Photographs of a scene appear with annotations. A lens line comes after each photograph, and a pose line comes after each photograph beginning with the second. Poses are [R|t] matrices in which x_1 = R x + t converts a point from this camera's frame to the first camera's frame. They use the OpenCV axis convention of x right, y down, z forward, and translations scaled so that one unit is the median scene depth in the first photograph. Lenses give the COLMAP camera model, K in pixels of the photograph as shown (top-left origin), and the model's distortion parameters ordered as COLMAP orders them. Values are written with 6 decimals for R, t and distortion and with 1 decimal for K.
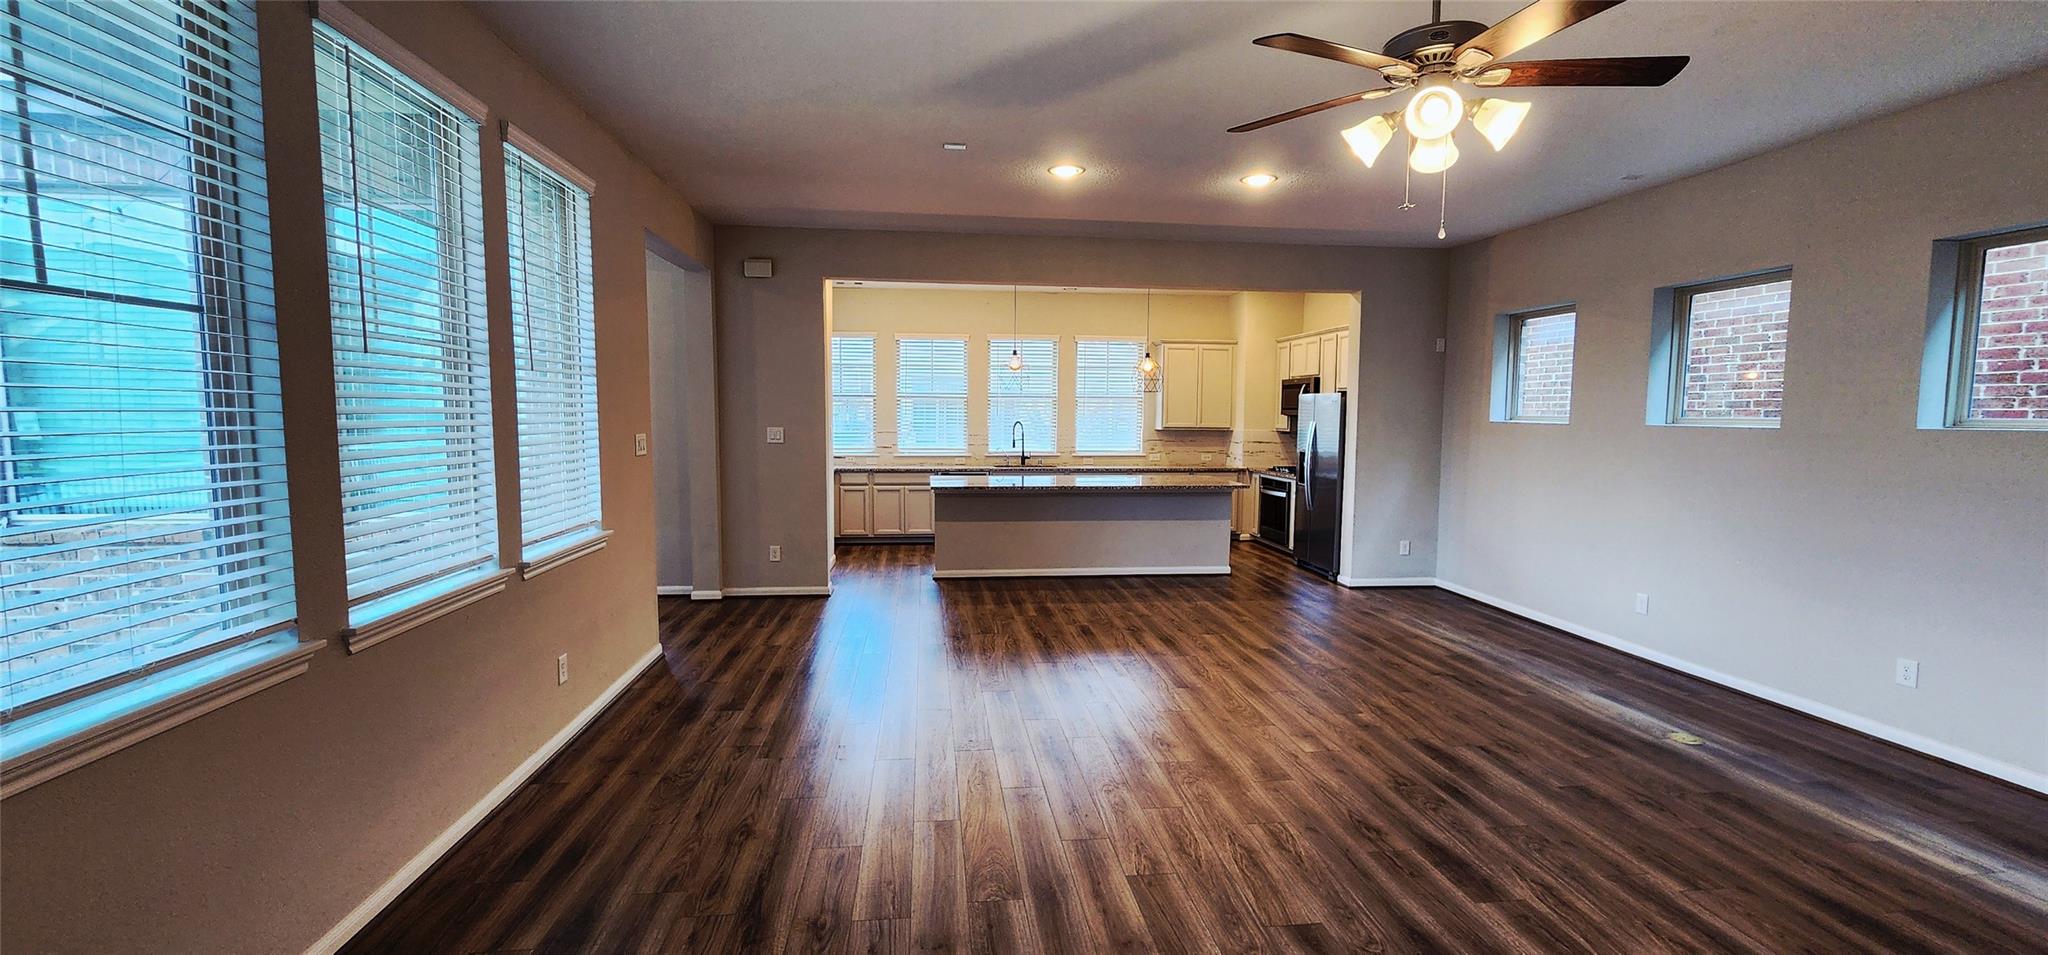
lens RADIAL K [[843.5, 0, 1021.7], [0, 843.5, 482.6], [0, 0, 1]] dist [0.000973, -0.000368]
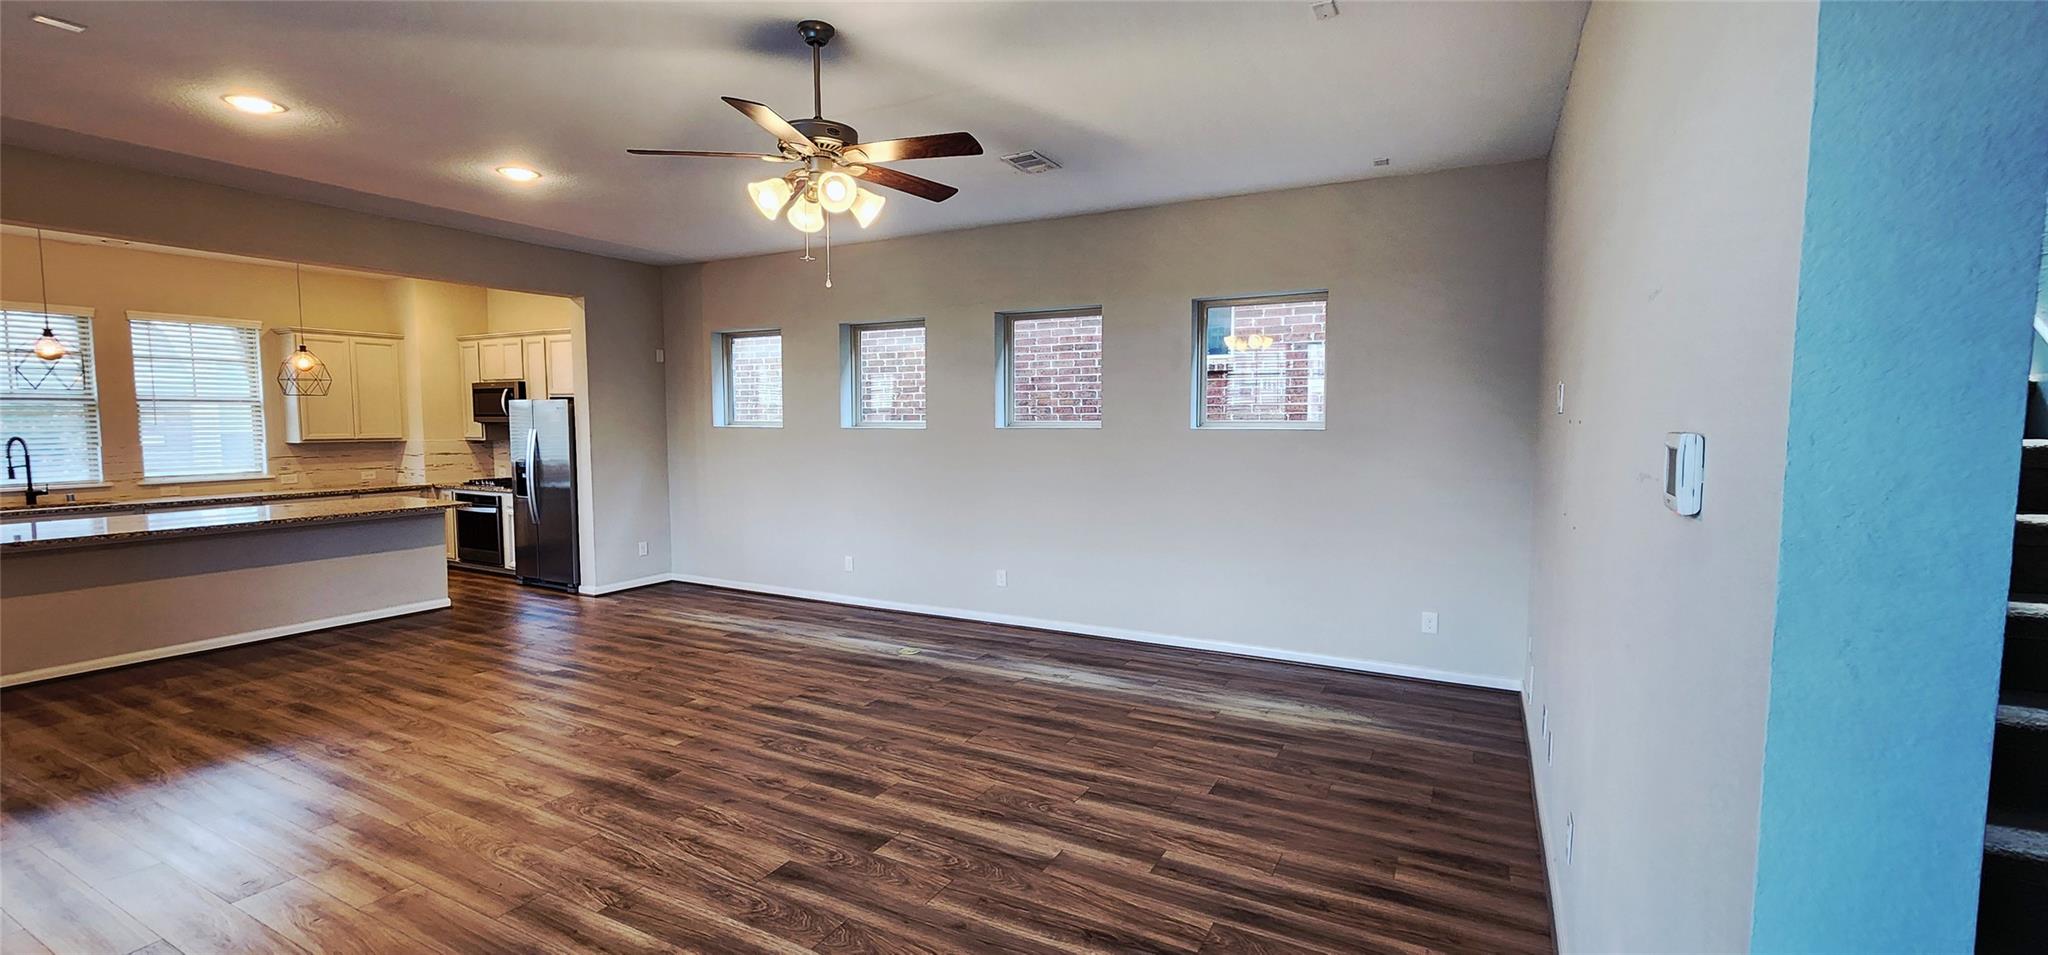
lens RADIAL K [[850.7, 0, 1019.3], [0, 850.7, 479.5], [0, 0, 1]] dist [0.000300, 0.000461]
pose [[0.572854, -0.067795, 0.816849, -0.181894], [0.073854, 0.996789, 0.030936, -0.008417], [-0.816323, 0.042606, 0.576021, 0.017630]]
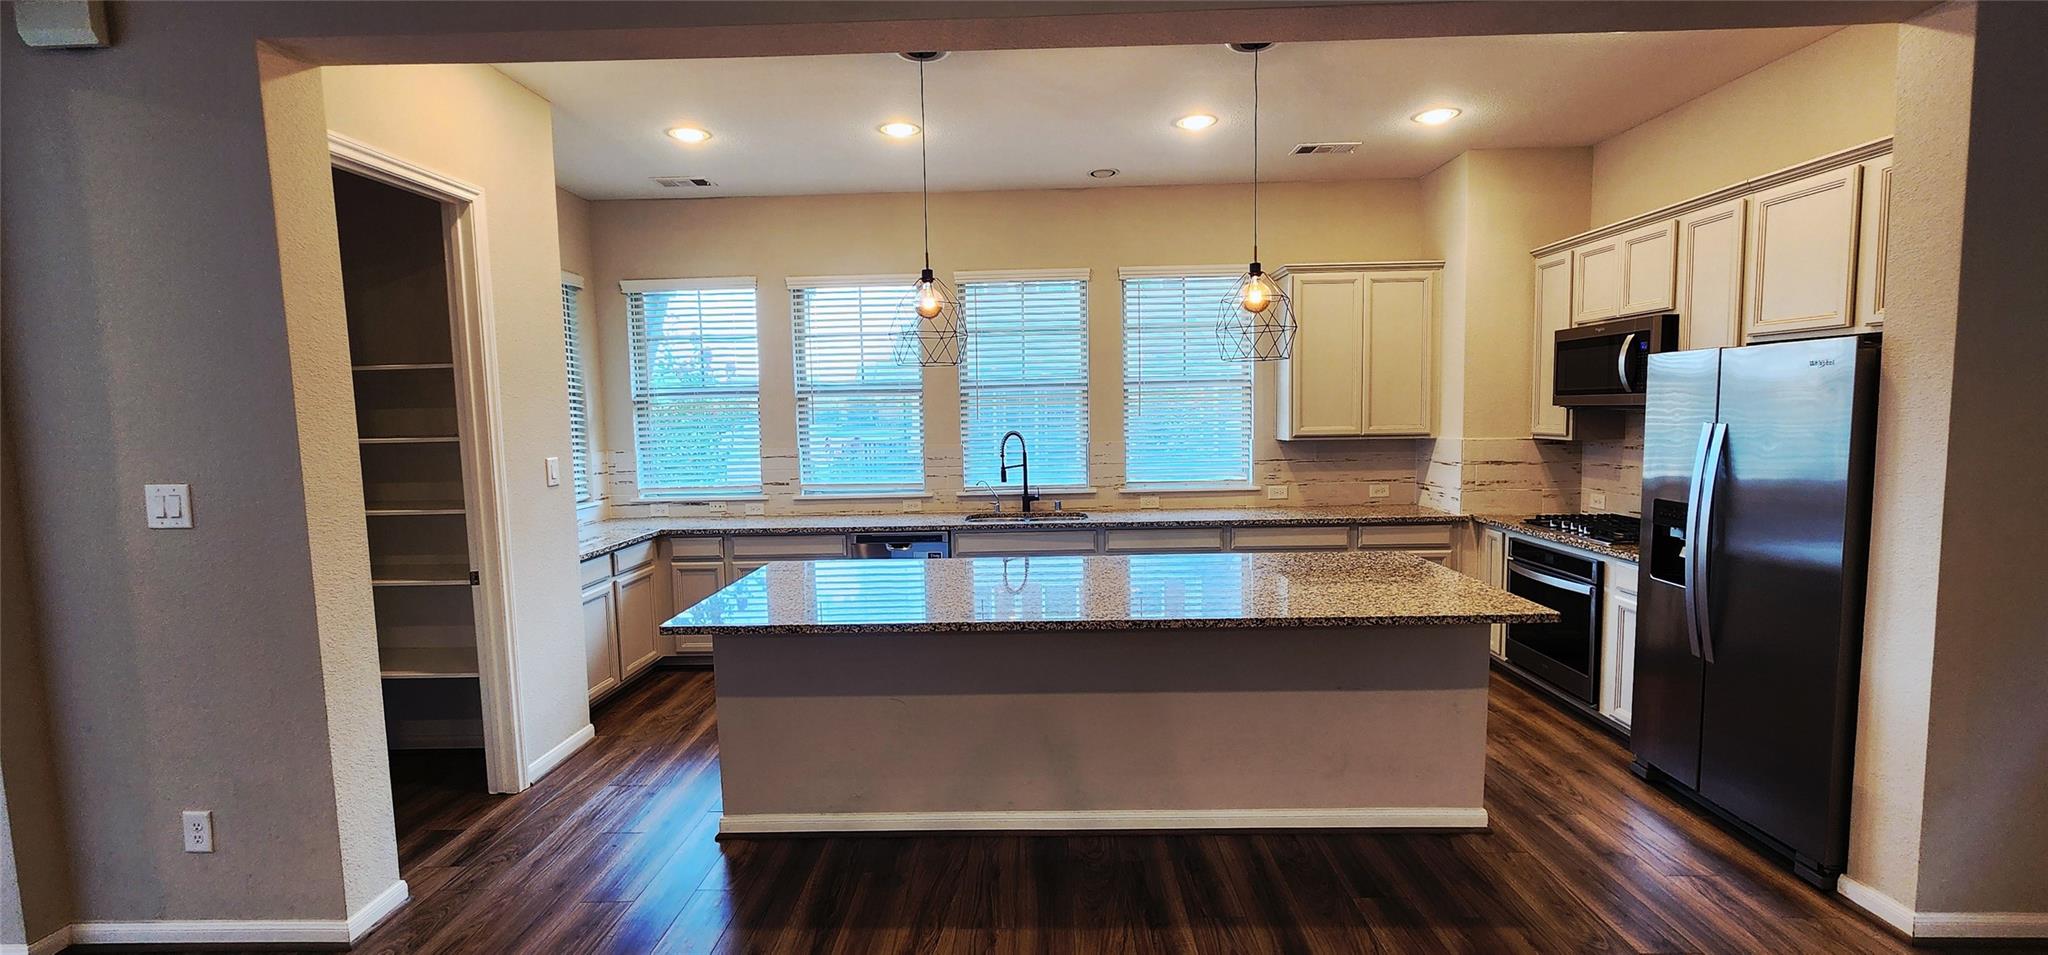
lens RADIAL K [[837.4, 0, 1021.0], [0, 837.4, 477.0], [0, 0, 1]] dist [-0.002210, -0.000157]
pose [[0.989923, -0.017236, -0.140551, 0.138835], [0.016726, 0.999849, -0.004807, -0.075968], [0.140612, 0.002408, 0.990062, 0.876880]]
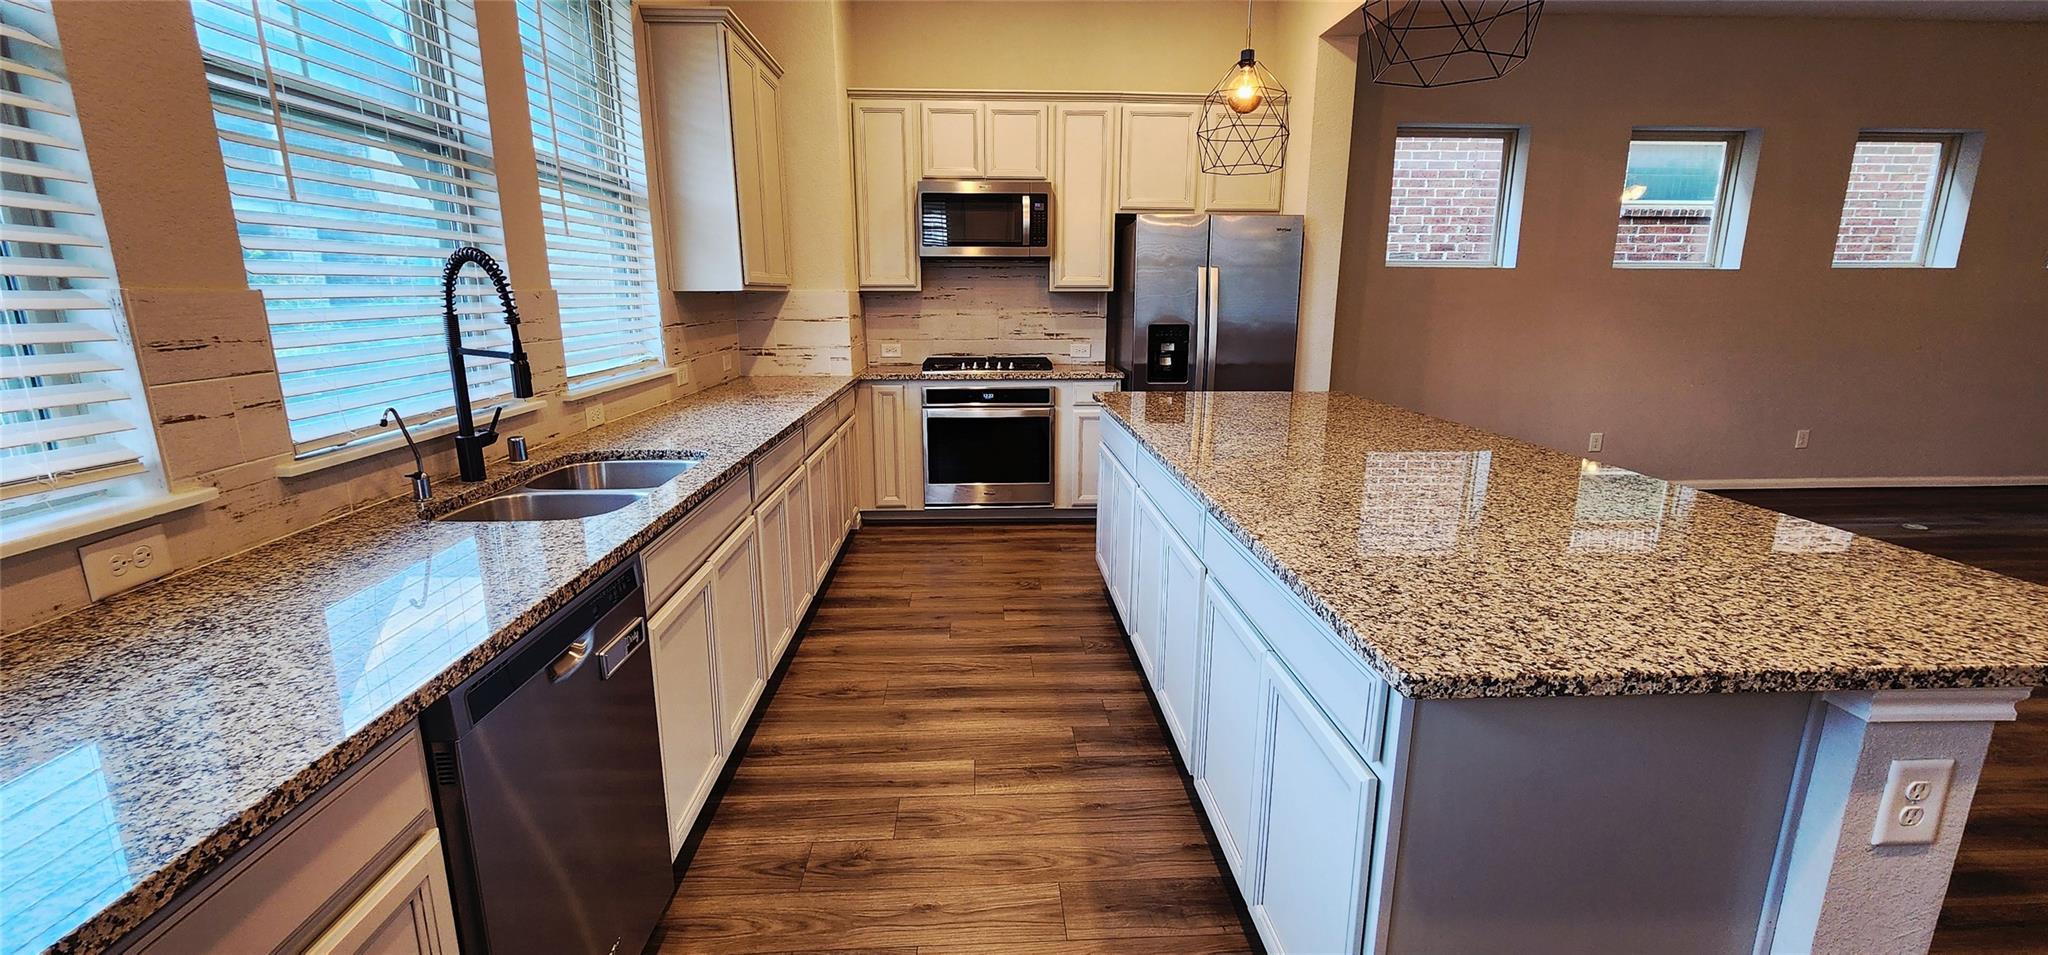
lens RADIAL K [[850.7, 0, 1019.3], [0, 850.7, 479.5], [0, 0, 1]] dist [0.000300, 0.000461]
pose [[0.065770, -0.225320, 0.972062, -0.351705], [0.081634, 0.972121, 0.219810, -0.102542], [-0.994490, 0.064897, 0.082330, 1.610156]]
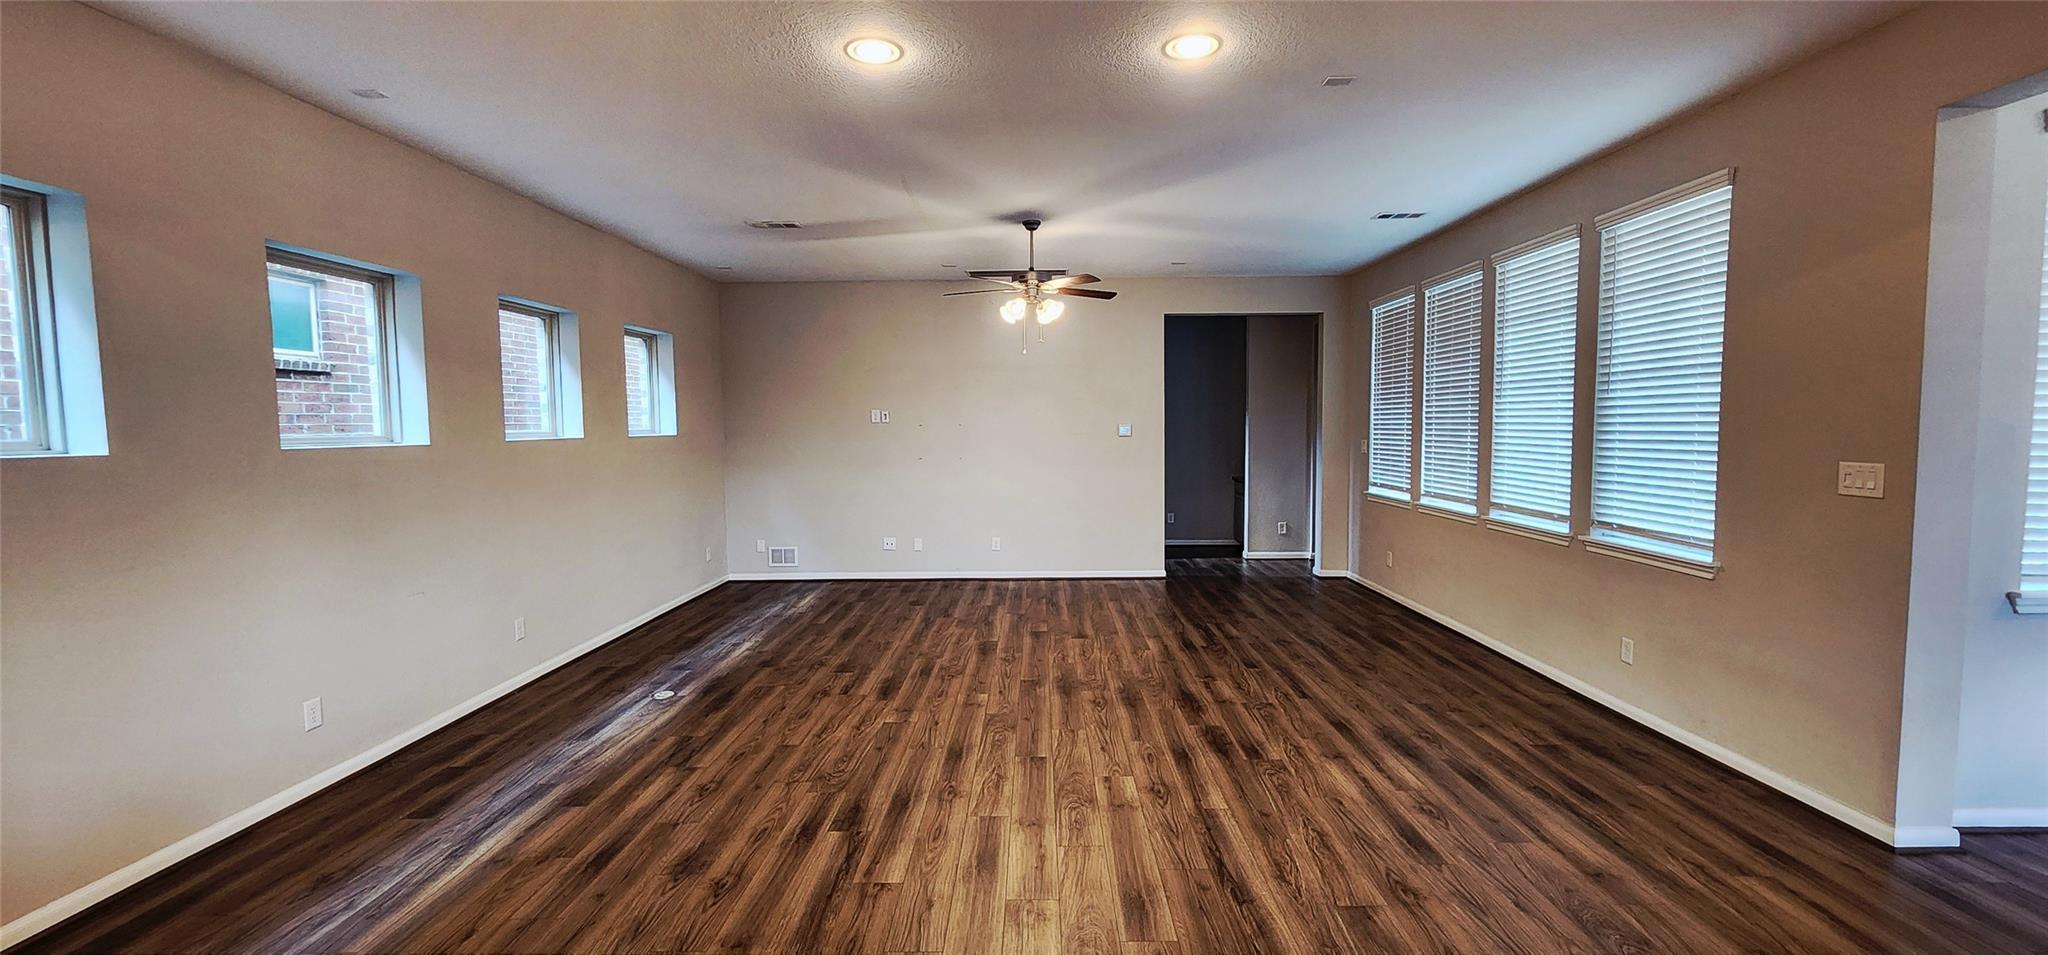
lens RADIAL K [[843.5, 0, 1021.7], [0, 843.5, 482.6], [0, 0, 1]] dist [0.000973, -0.000368]
pose [[-0.991425, -0.008458, 0.130400, 0.086918], [0.011699, 0.988151, 0.153039, -0.133274], [-0.130150, 0.153252, -0.979579, 1.536716]]
